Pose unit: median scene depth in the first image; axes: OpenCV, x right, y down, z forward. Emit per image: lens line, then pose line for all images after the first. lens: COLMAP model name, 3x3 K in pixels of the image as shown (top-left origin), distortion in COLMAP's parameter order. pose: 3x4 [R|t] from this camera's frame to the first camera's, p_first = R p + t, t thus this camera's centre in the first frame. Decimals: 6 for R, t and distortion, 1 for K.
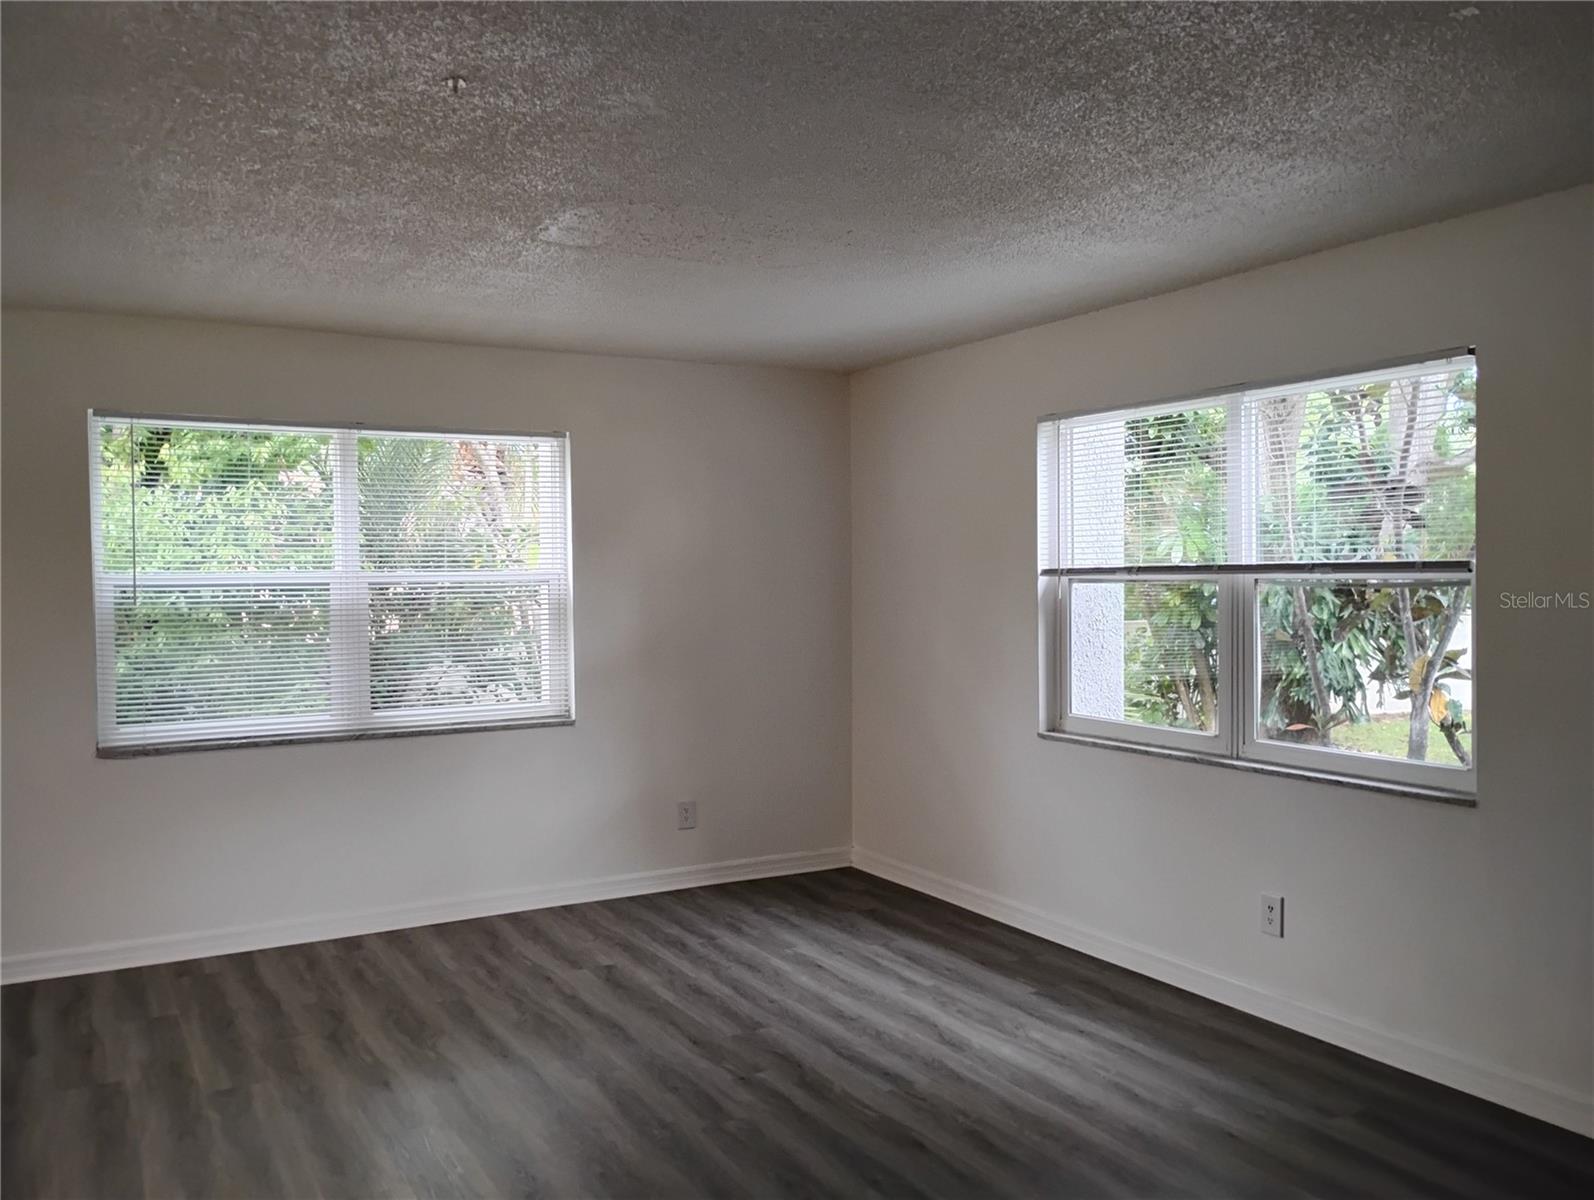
lens RADIAL K [[1325.7, 0, 788.2], [0, 1325.7, 602.8], [0, 0, 1]] dist [0.064856, -0.071928]
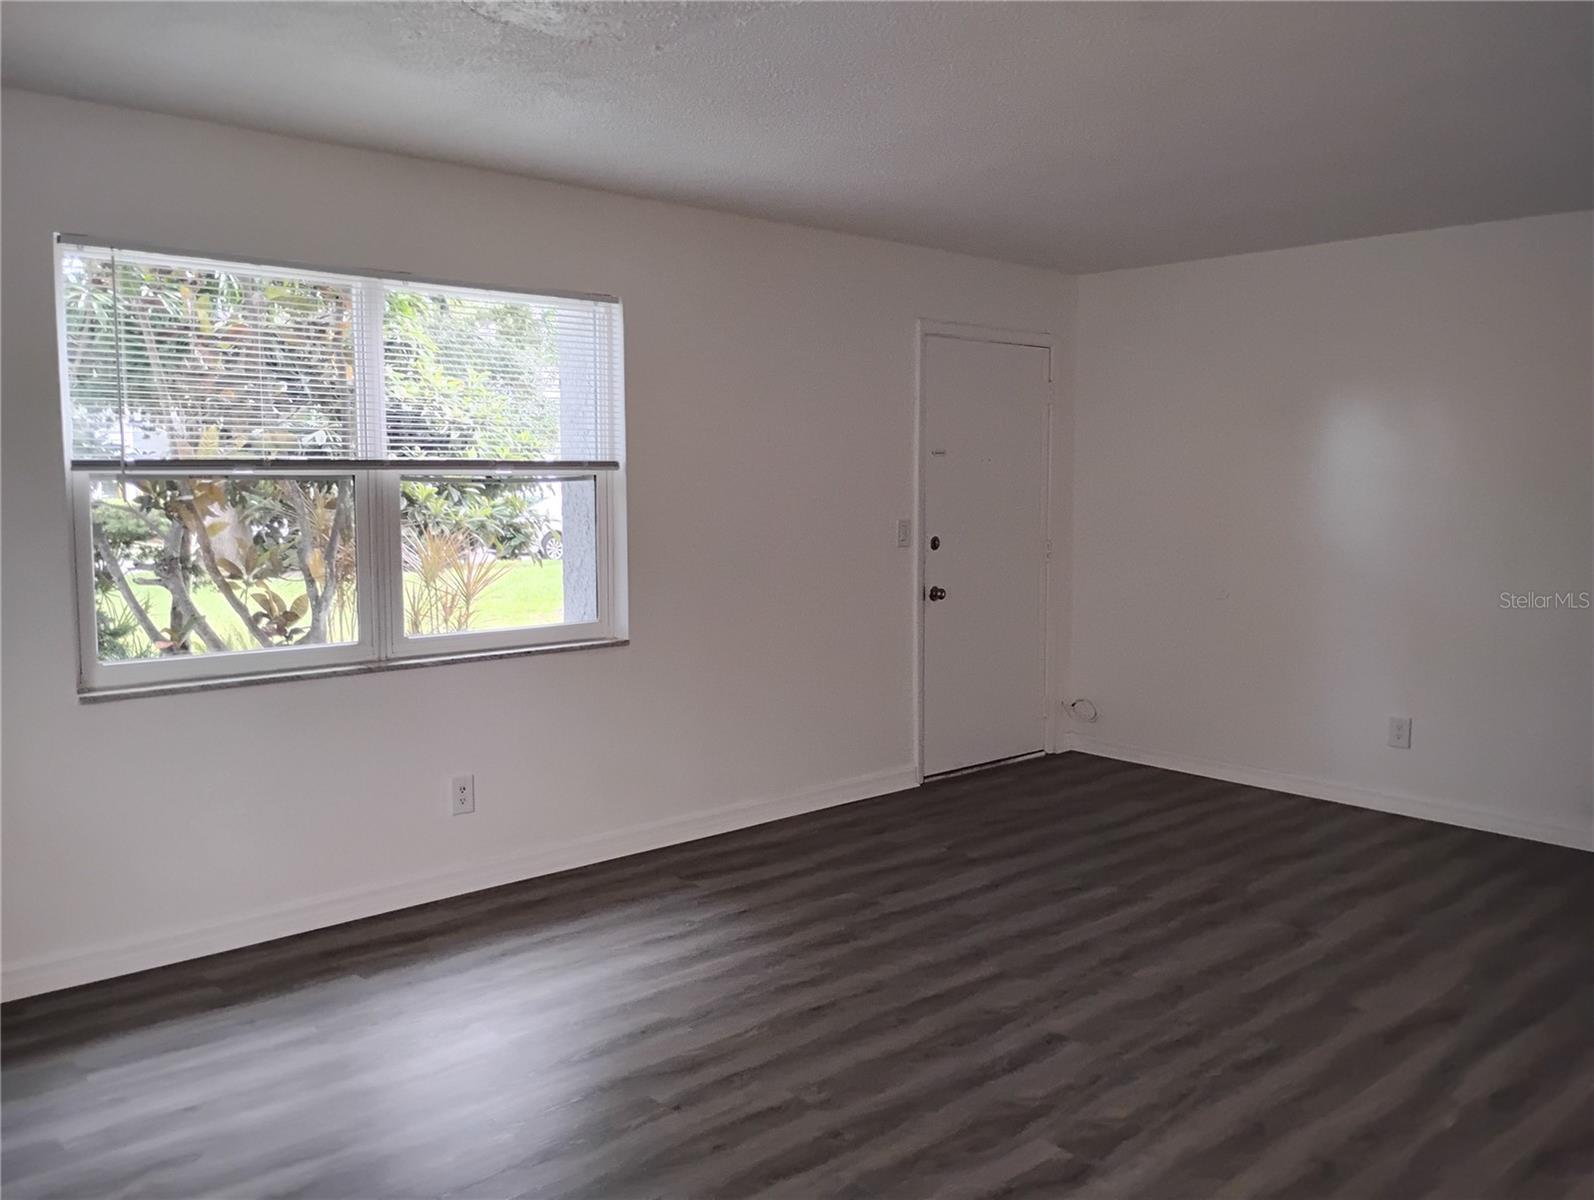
lens RADIAL K [[1325.7, 0, 785.5], [0, 1325.7, 594.3], [0, 0, 1]] dist [0.064856, -0.071928]
pose [[-0.223321, -0.082607, 0.971238, -0.732292], [0.022985, 0.995679, 0.089970, -0.013207], [-0.974474, 0.042416, -0.220457, 1.019137]]
